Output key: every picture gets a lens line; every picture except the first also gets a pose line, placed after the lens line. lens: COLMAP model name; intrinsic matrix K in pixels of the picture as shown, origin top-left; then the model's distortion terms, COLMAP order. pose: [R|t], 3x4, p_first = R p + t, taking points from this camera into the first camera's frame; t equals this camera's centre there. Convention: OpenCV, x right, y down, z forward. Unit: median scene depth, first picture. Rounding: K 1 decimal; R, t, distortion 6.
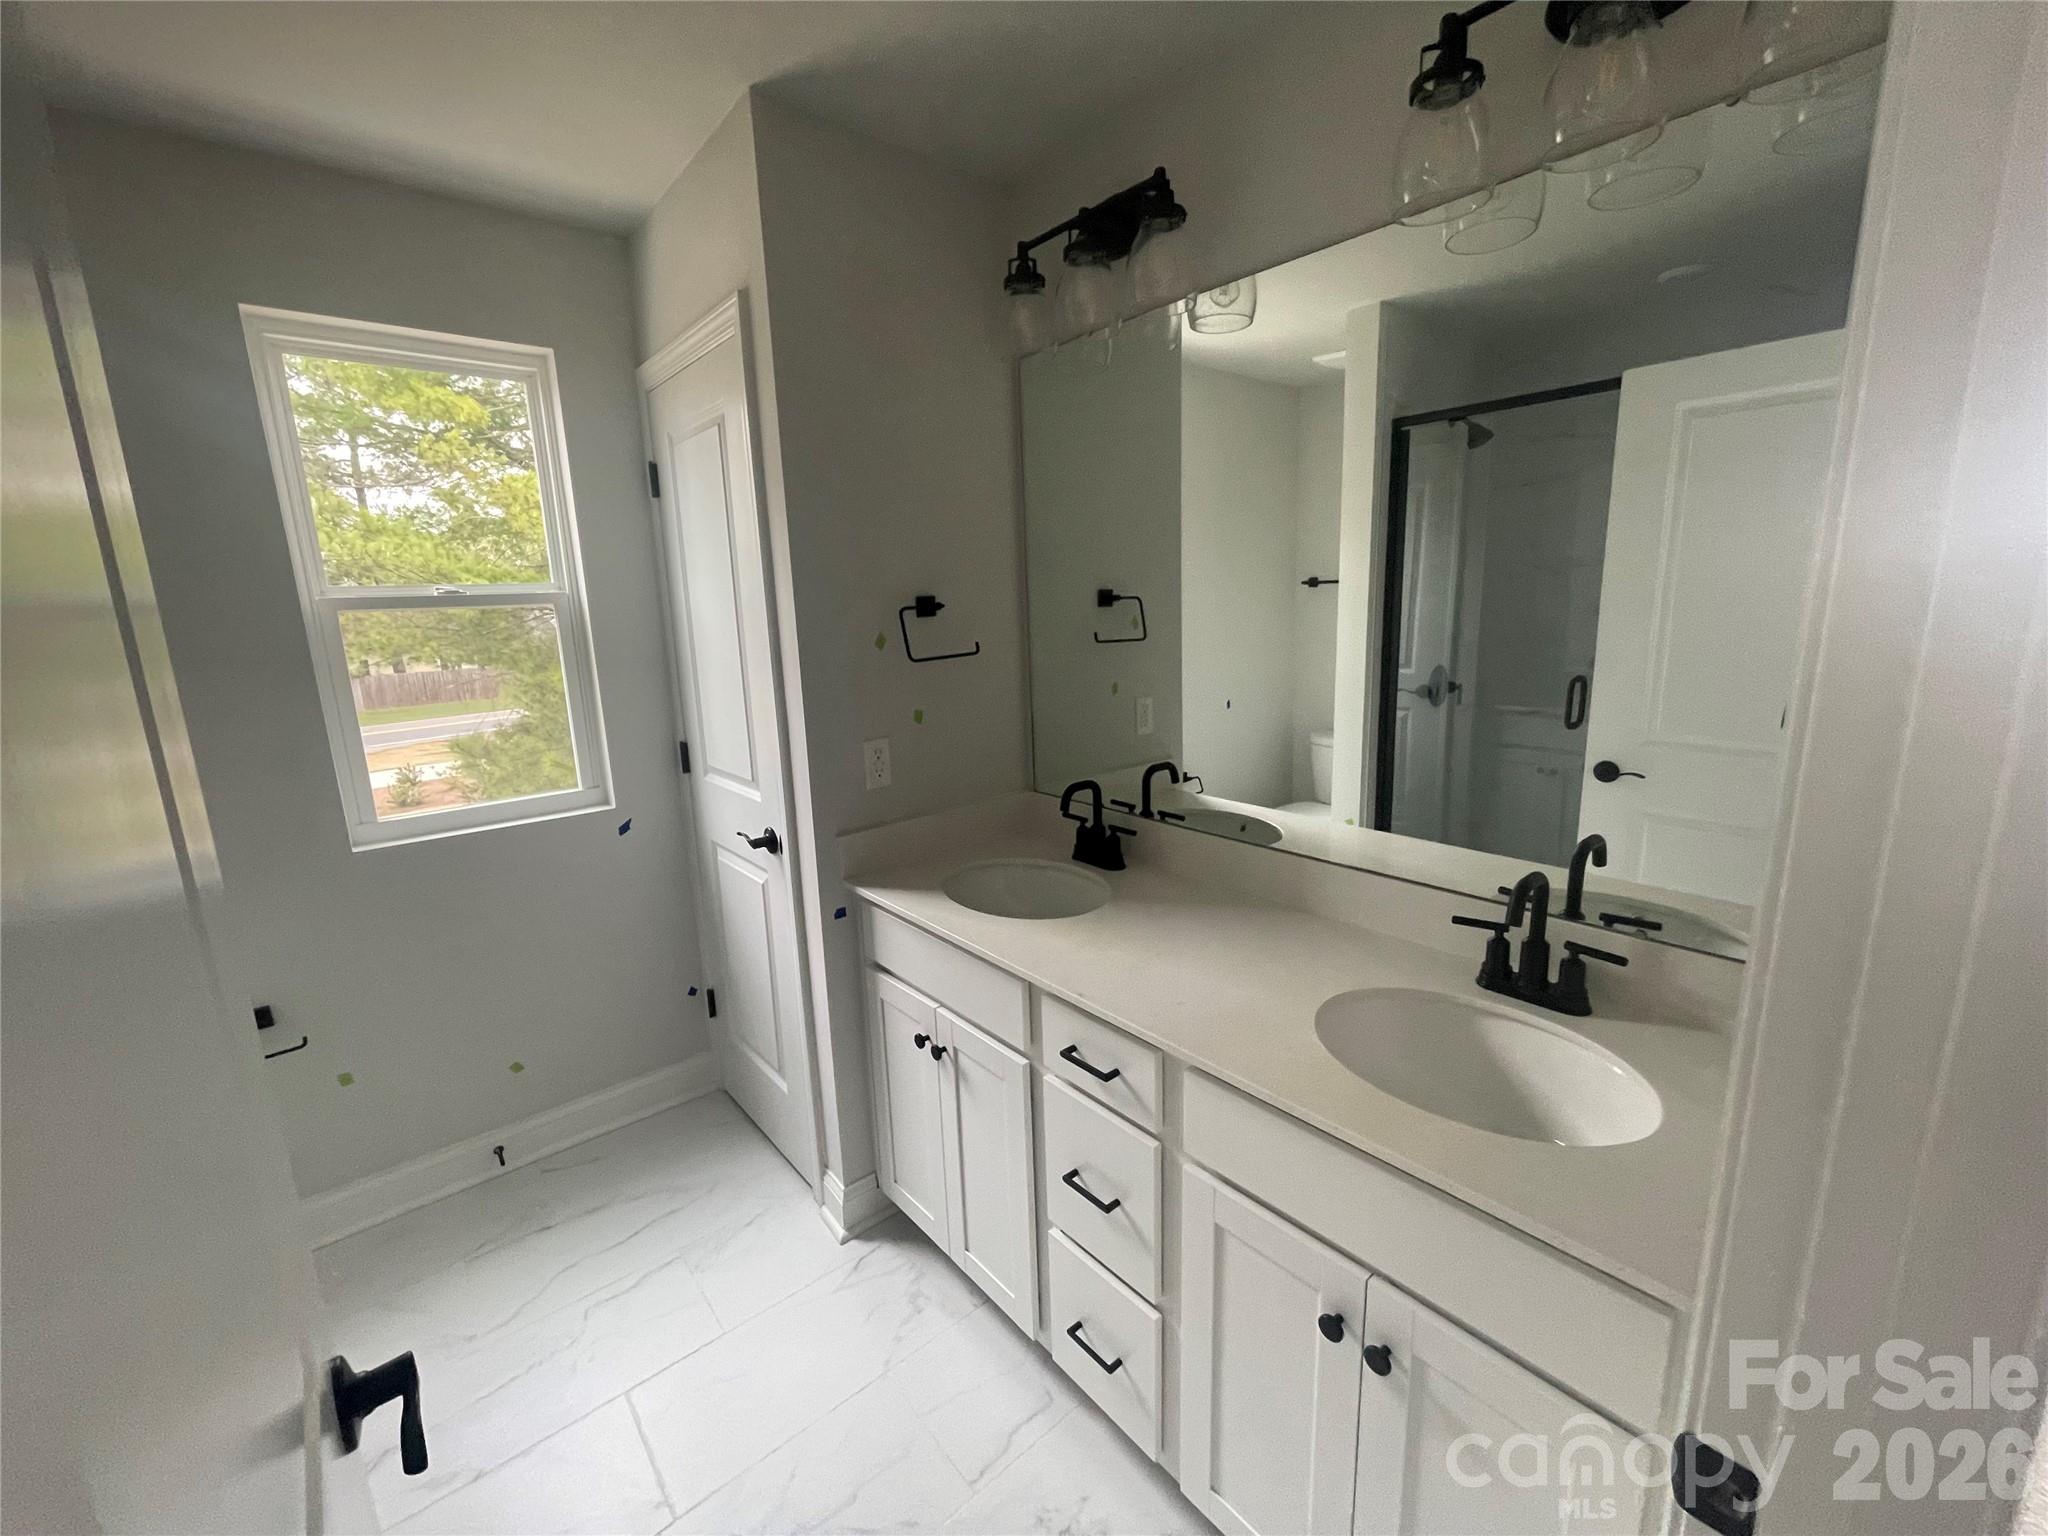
lens RADIAL K [[833.2, 0, 1026.1], [0, 833.2, 771.9], [0, 0, 1]] dist [-0.002752, -0.000009]
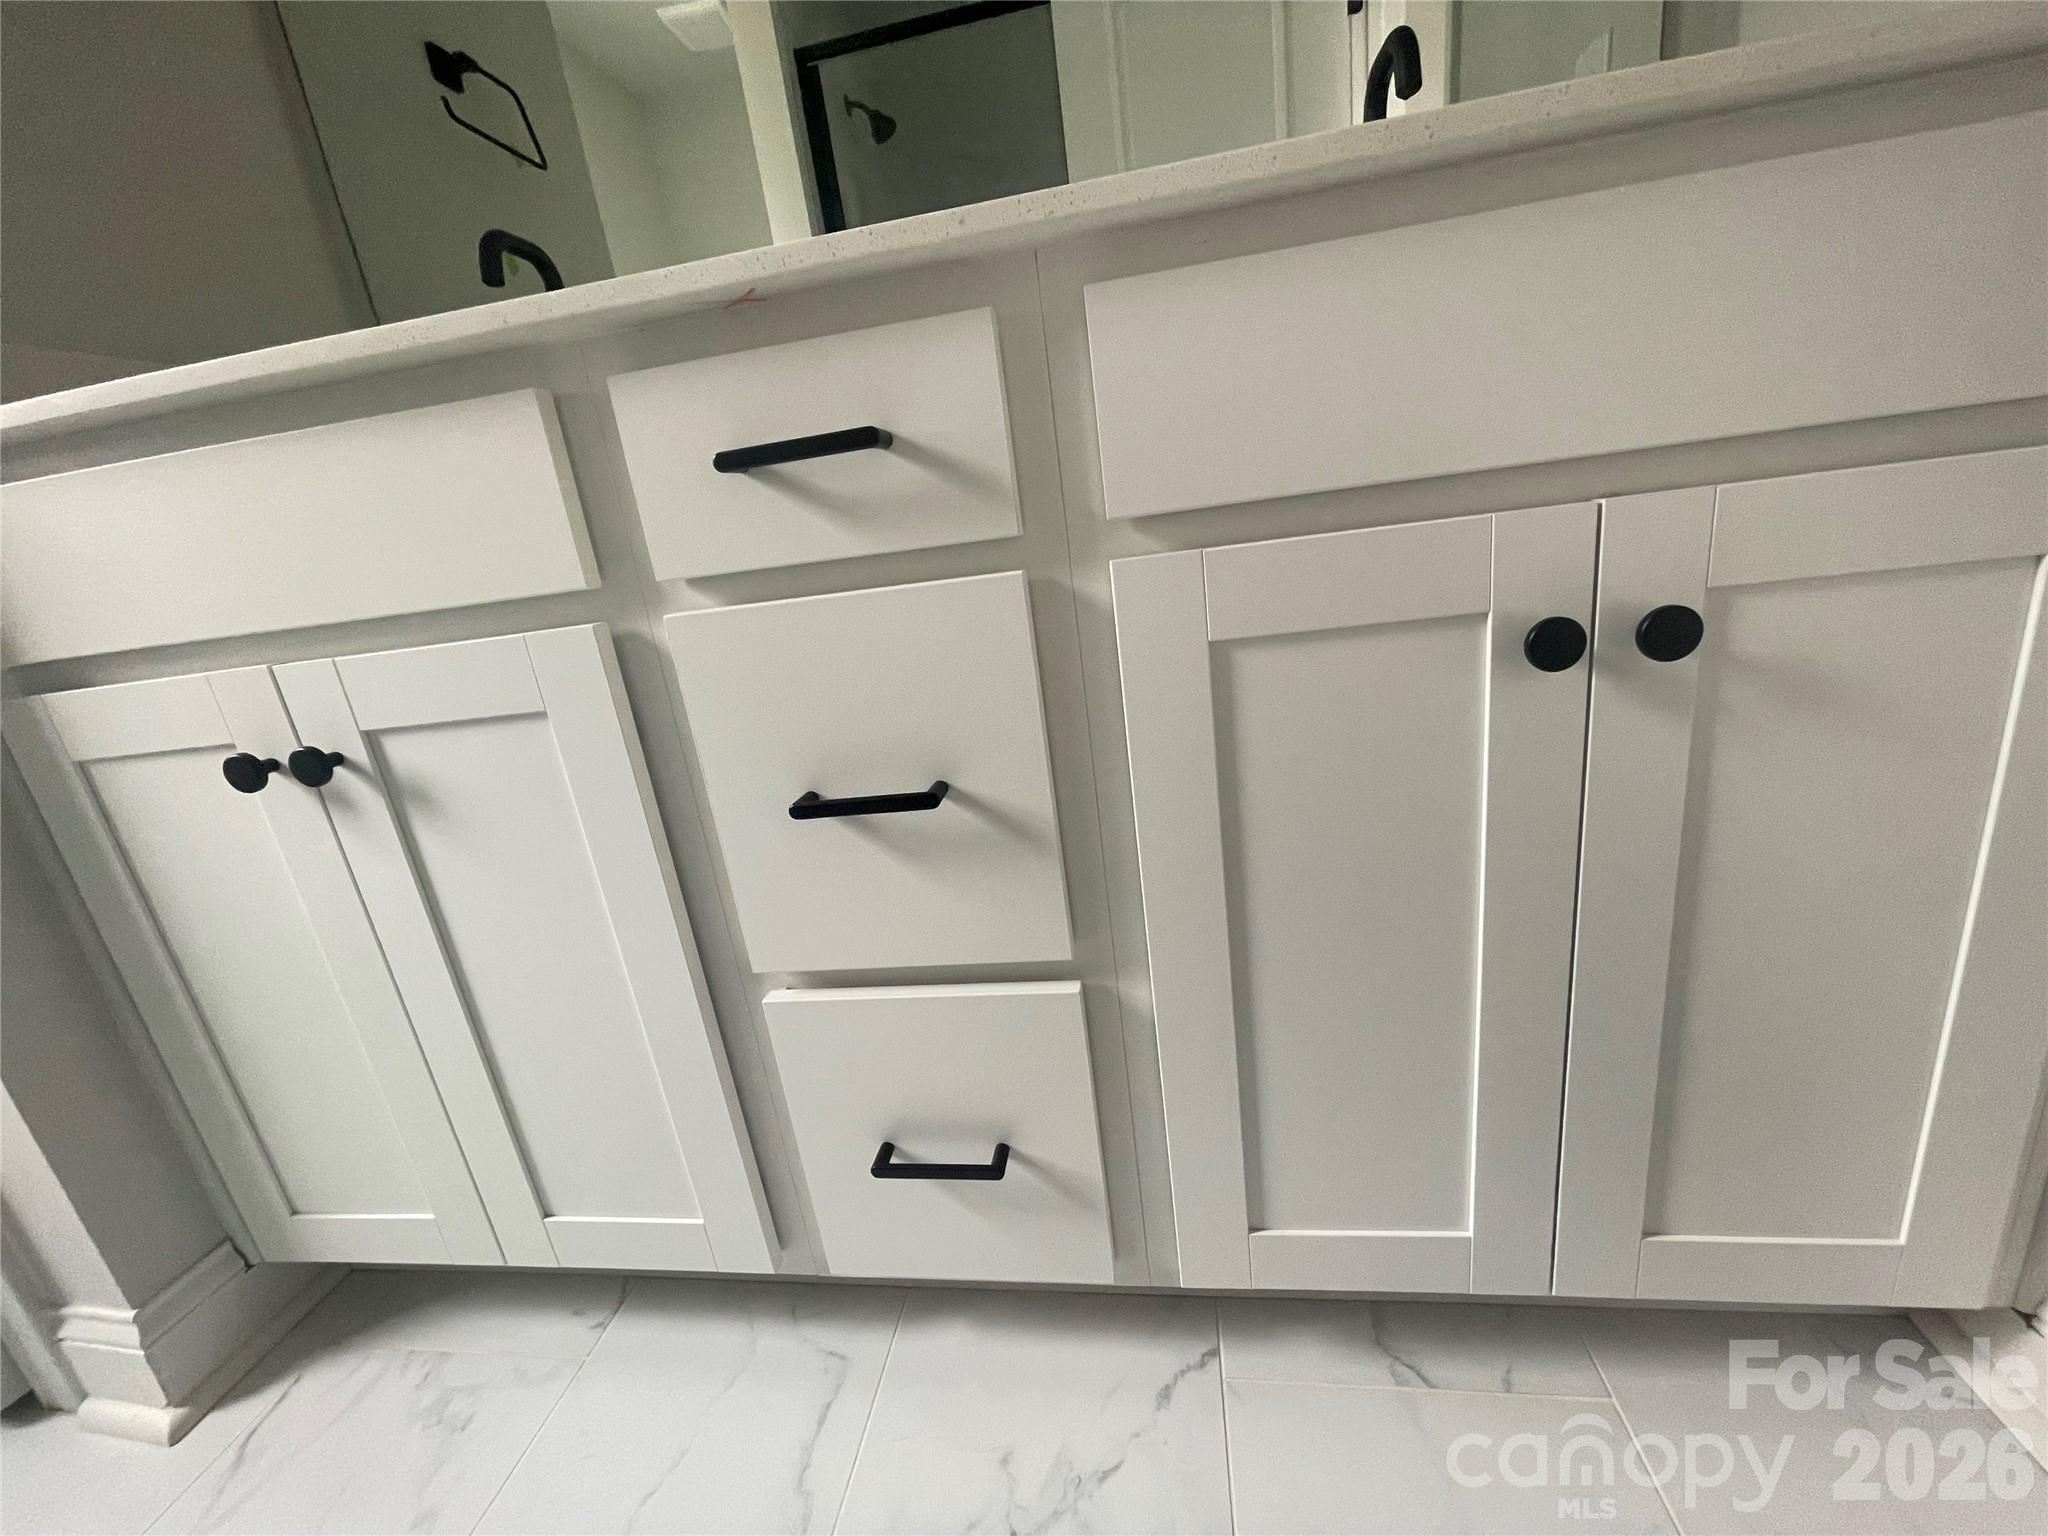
lens RADIAL K [[833.2, 0, 1032.6], [0, 833.2, 768.7], [0, 0, 1]] dist [-0.002752, -0.000009]
pose [[0.743748, -0.249344, 0.620215, -0.096169], [0.239028, 0.965683, 0.101595, 0.367986], [-0.624263, 0.072687, 0.777825, 0.487112]]
